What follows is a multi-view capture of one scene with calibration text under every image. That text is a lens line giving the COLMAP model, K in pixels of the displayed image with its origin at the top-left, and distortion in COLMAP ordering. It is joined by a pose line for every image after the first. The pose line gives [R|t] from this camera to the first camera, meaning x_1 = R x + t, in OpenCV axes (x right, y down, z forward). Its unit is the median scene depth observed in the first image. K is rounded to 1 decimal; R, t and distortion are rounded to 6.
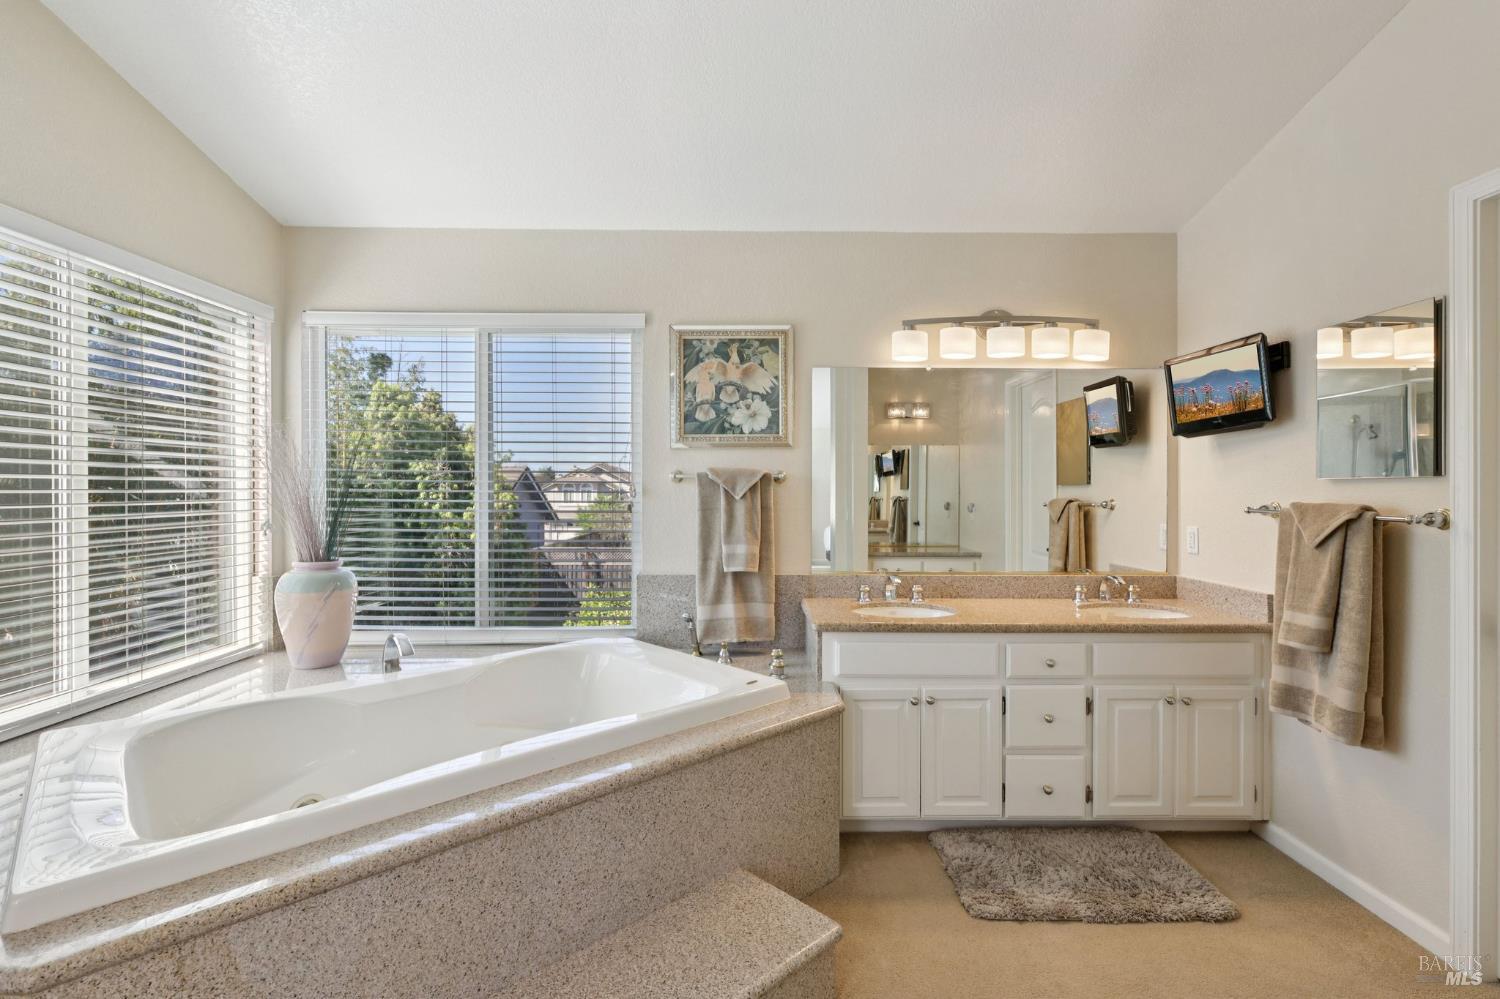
lens RADIAL K [[697.3, 0, 748.8], [0, 697.3, 498.3], [0, 0, 1]] dist [0.000334, 0.000021]
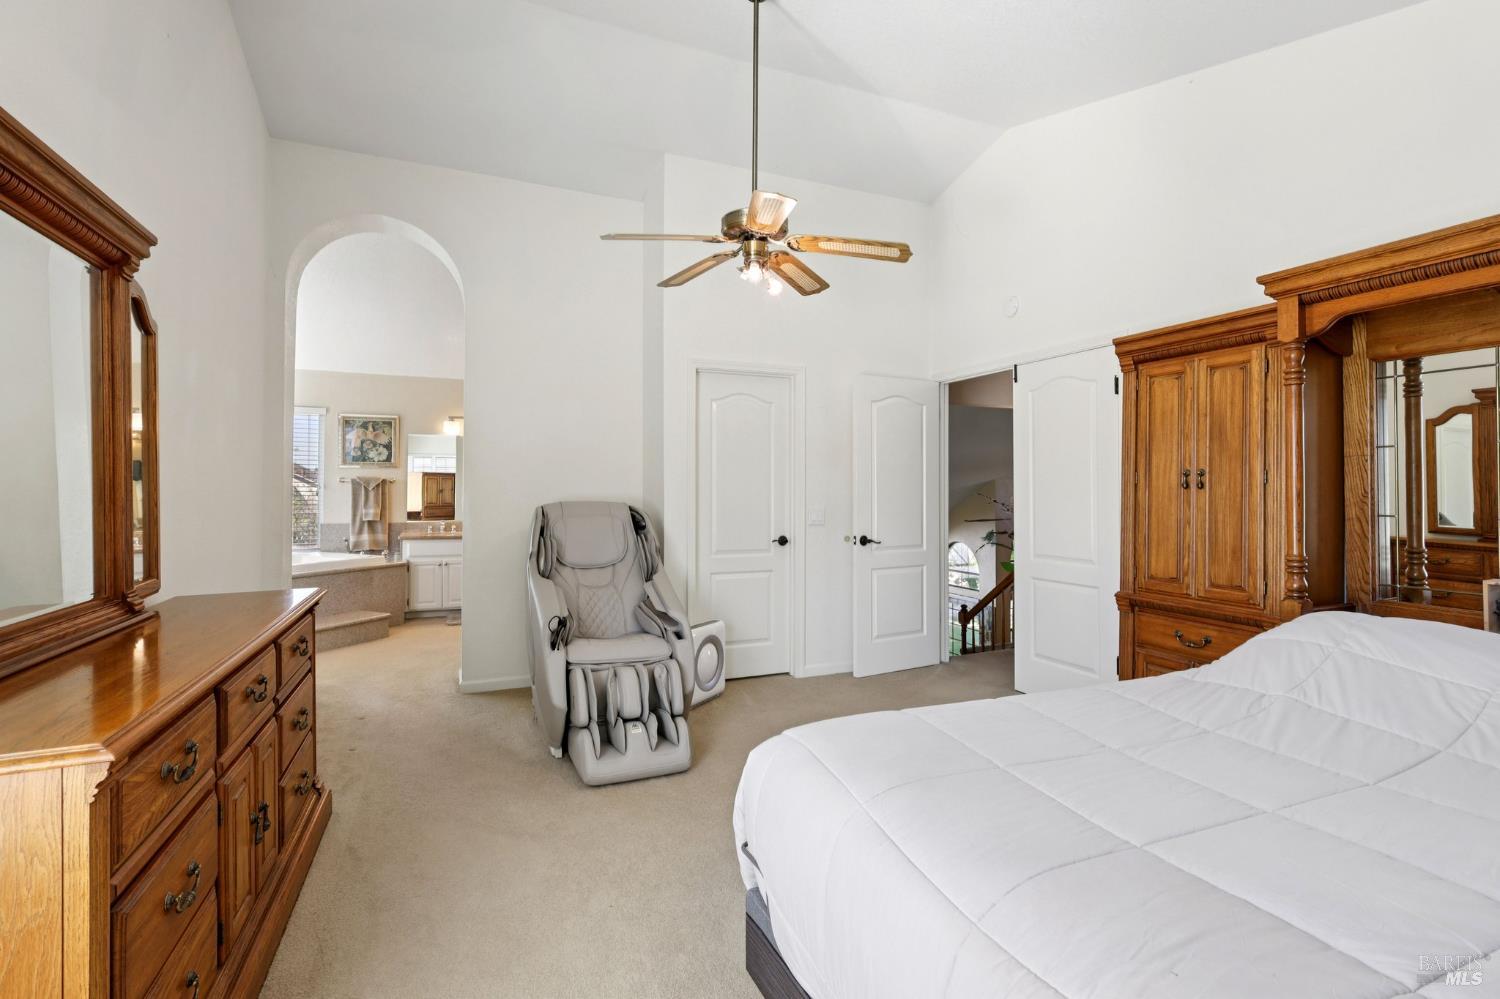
lens RADIAL K [[697.3, 0, 736.1], [0, 697.3, 476.6], [0, 0, 1]] dist [0.000334, 0.000021]
pose [[0.916698, 0.009520, 0.399467, 0.173219], [-0.003068, 0.999854, -0.016788, -0.008608], [-0.399568, 0.014164, 0.916594, -1.640663]]
